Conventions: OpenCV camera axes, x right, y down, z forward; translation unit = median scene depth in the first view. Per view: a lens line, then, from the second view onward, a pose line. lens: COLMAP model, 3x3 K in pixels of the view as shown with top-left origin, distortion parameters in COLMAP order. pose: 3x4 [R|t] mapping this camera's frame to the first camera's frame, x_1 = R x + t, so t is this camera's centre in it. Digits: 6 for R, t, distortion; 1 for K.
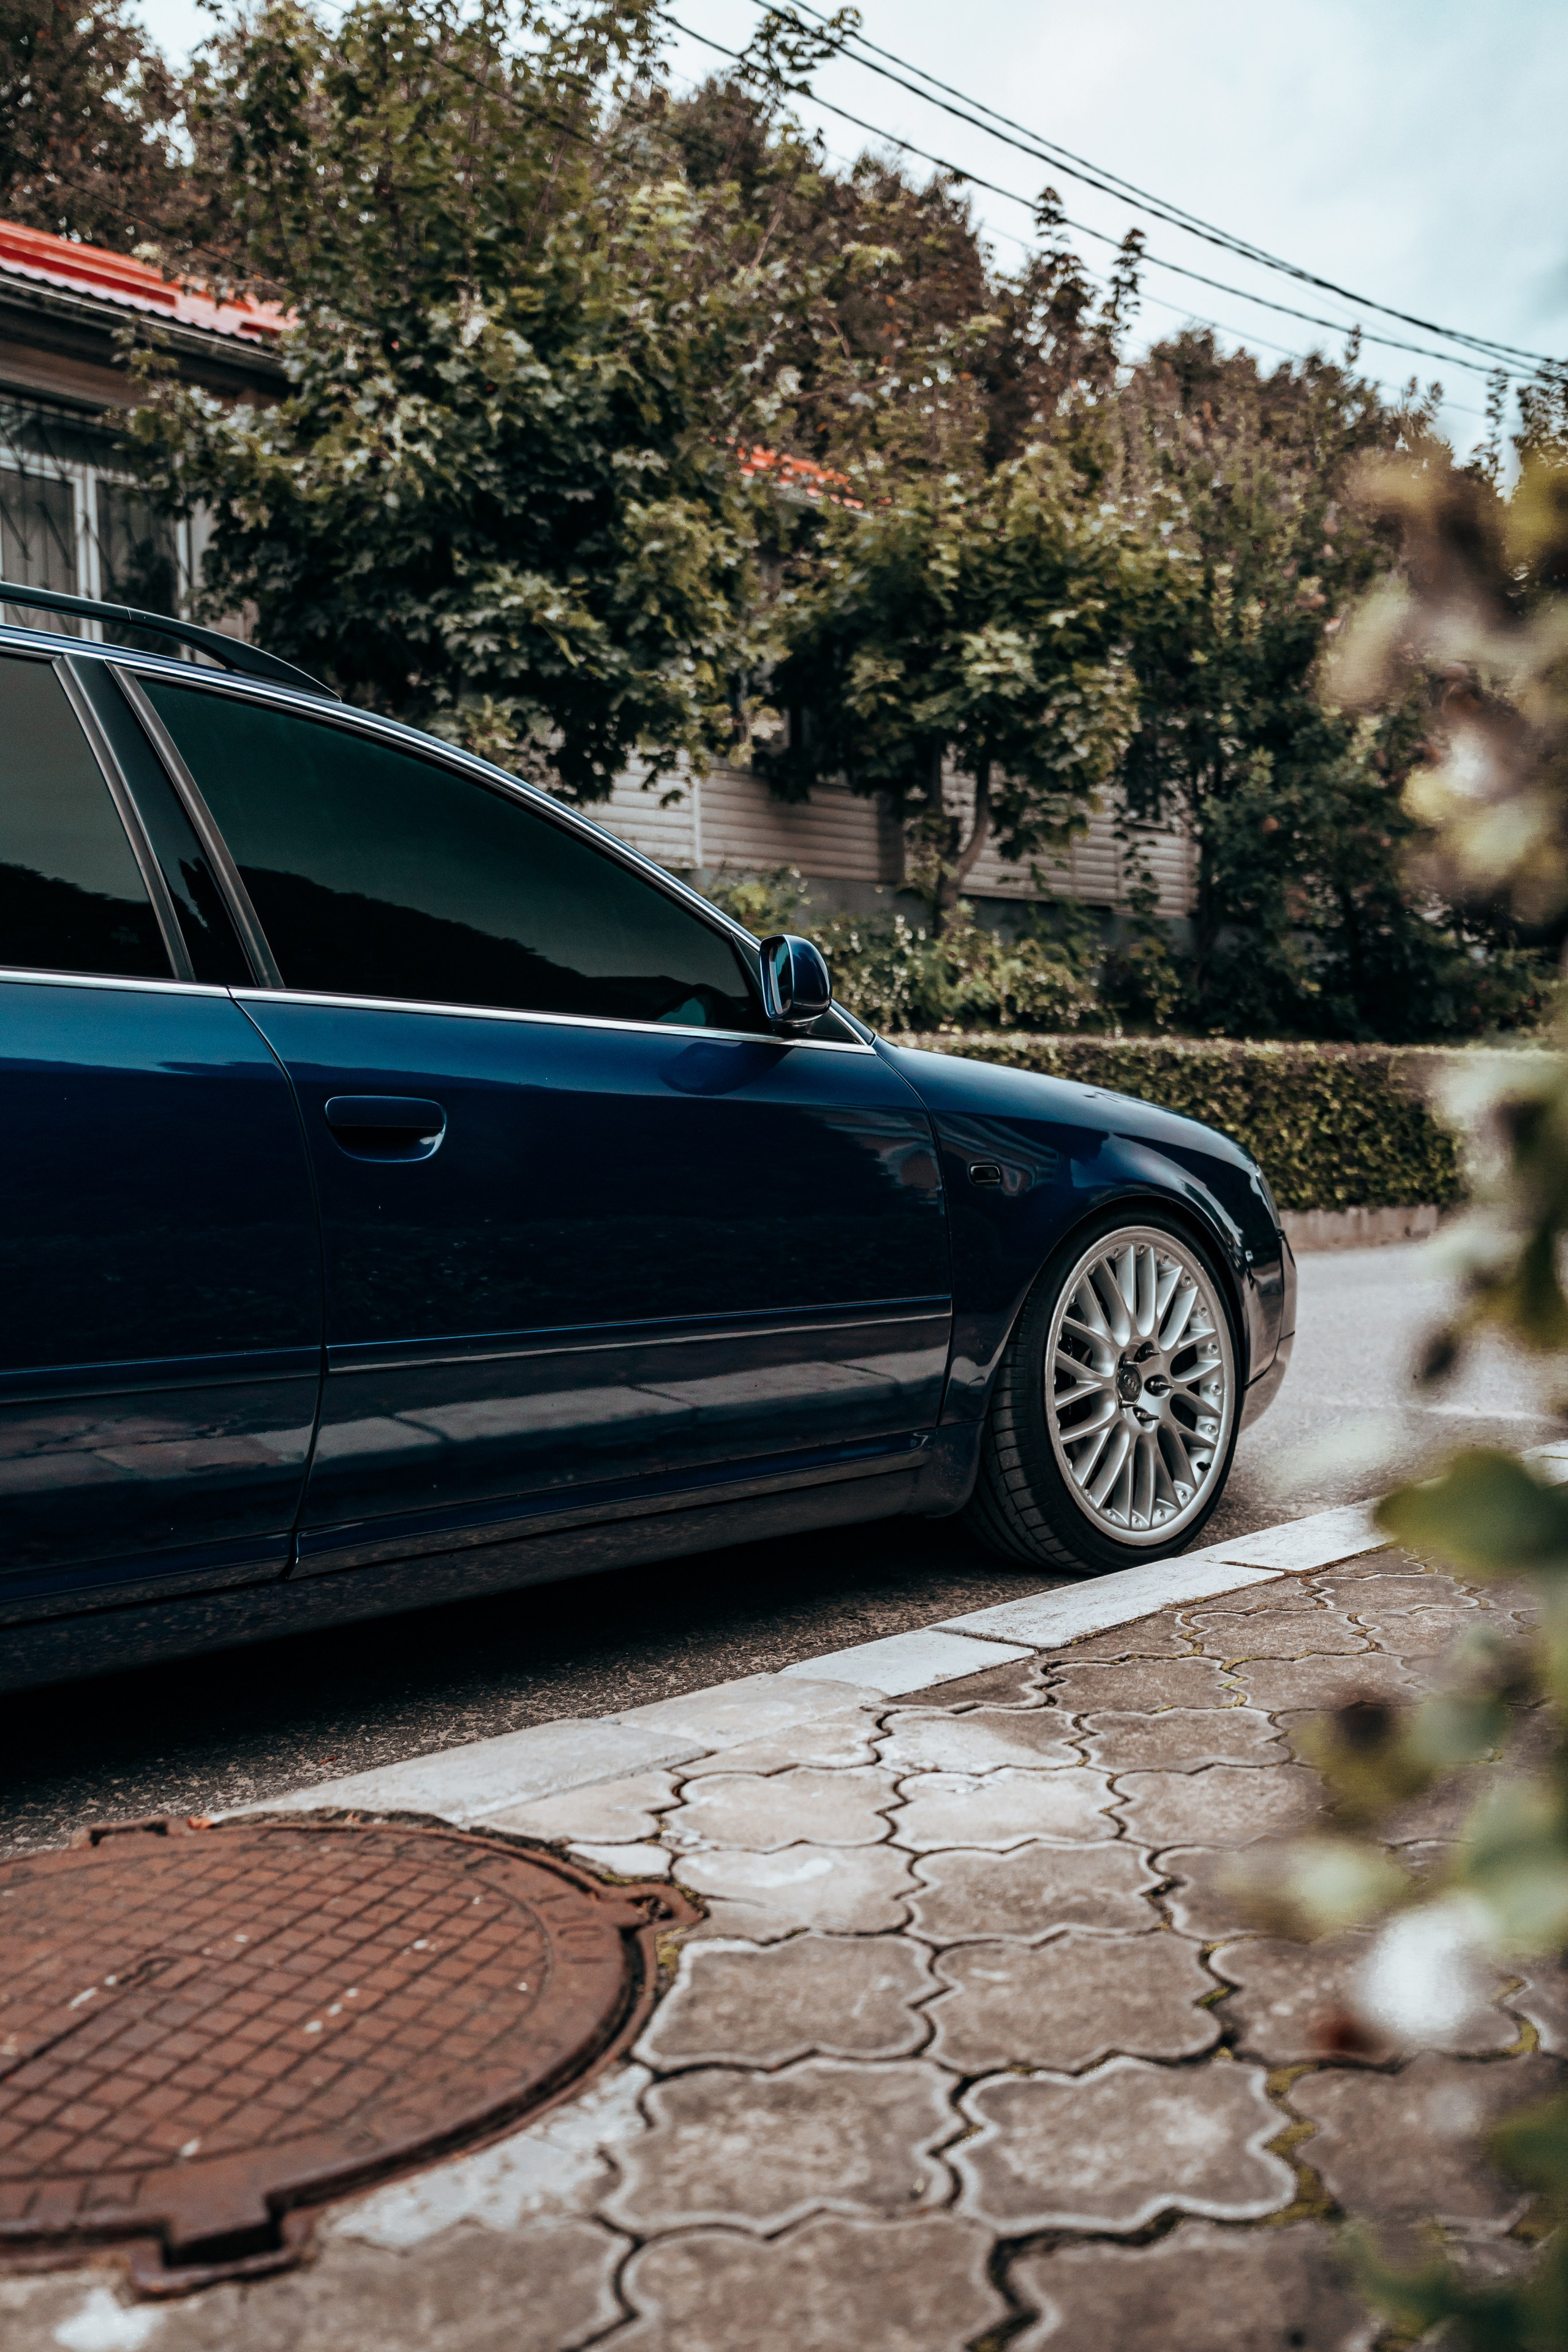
lens RADIAL K [[2042.5, 0, 784.0], [0, 2042.5, 1176.0], [0, 0, 1]] dist [-0.013114, 0.002276]
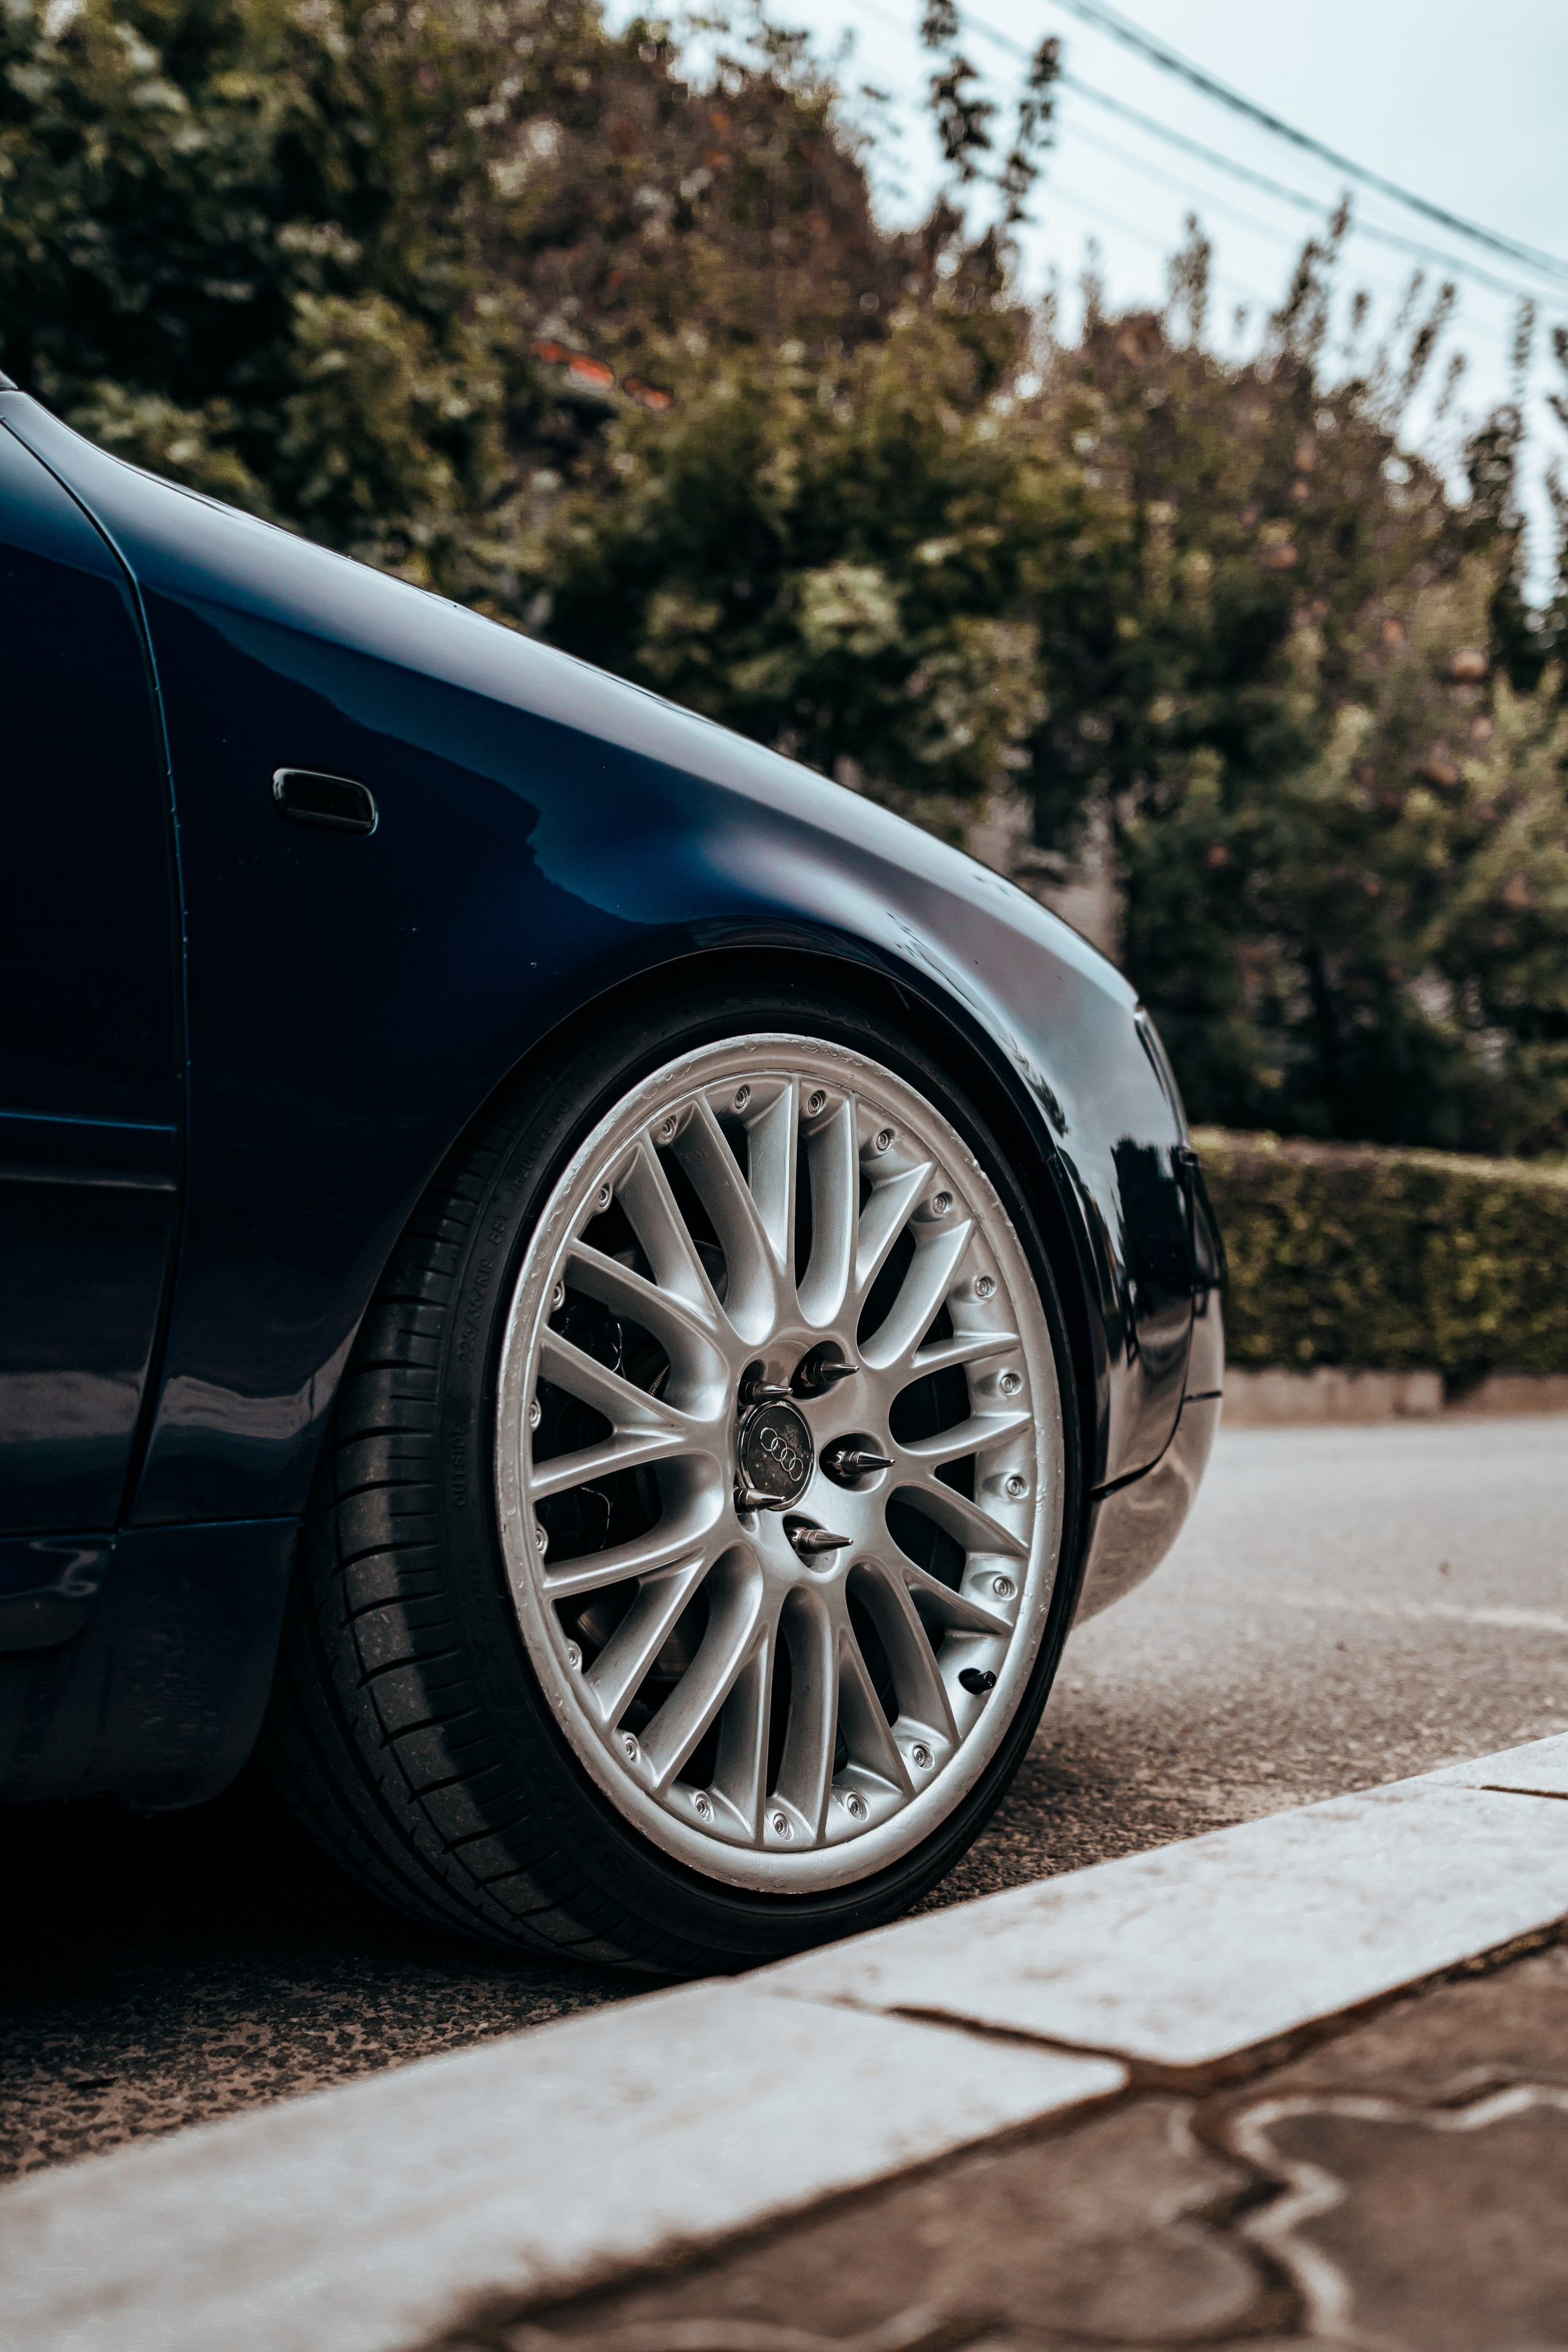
lens RADIAL K [[2563.5, 0, 784.0], [0, 2563.5, 1176.0], [0, 0, 1]] dist [0.095157, -0.011830]
pose [[0.997429, 0.028887, 0.065588, 0.037133], [-0.024050, 0.997014, -0.073380, 0.023057], [-0.067512, 0.071614, 0.995145, 0.140968]]
